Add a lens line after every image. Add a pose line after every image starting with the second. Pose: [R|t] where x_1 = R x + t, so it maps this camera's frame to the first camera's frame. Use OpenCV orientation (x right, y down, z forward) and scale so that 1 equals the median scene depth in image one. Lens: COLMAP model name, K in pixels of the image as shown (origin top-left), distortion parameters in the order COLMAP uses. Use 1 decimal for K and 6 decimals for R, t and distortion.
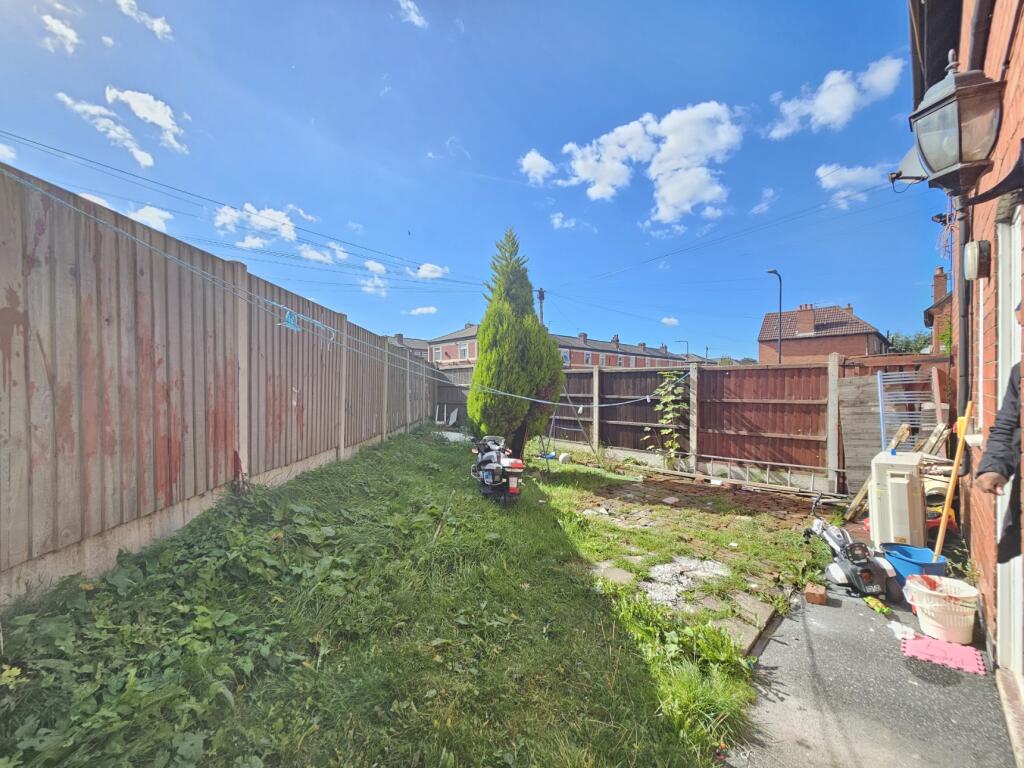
lens RADIAL K [[418.5, 0, 509.1], [0, 418.5, 390.5], [0, 0, 1]] dist [0.000177, -0.000769]
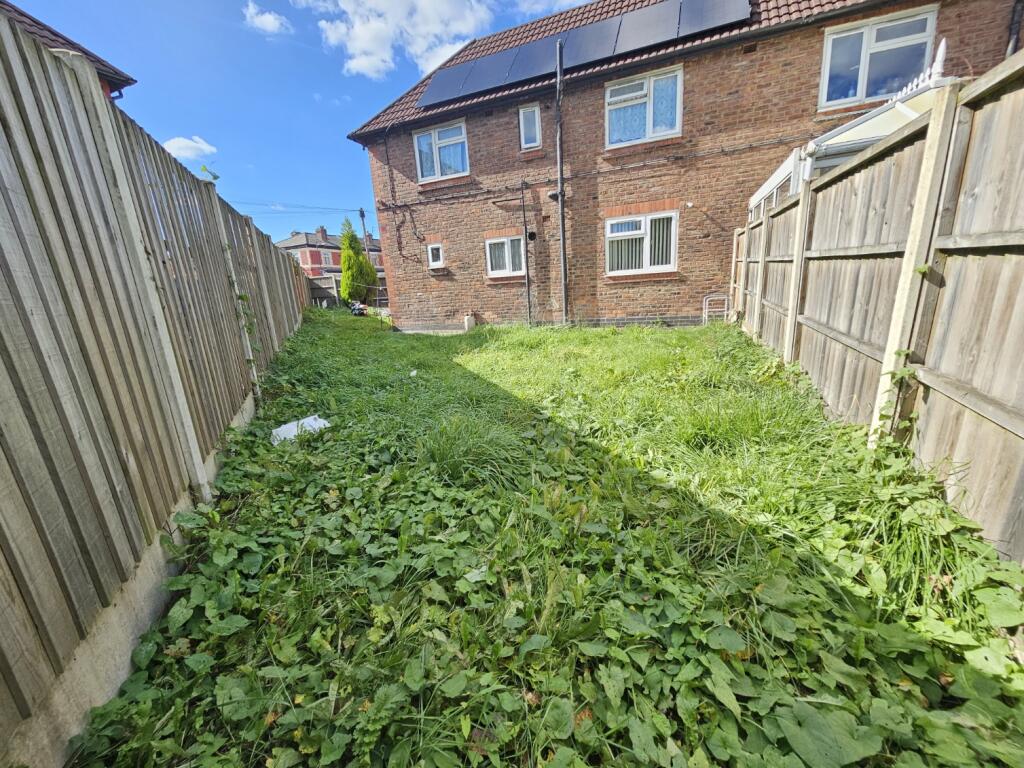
lens RADIAL K [[418.5, 0, 509.1], [0, 418.5, 390.5], [0, 0, 1]] dist [0.000177, -0.000769]
pose [[0.926805, -0.151770, 0.343508, -0.117673], [0.066884, 0.966784, 0.246690, 0.050052], [-0.369538, -0.205658, 0.906171, -1.842989]]
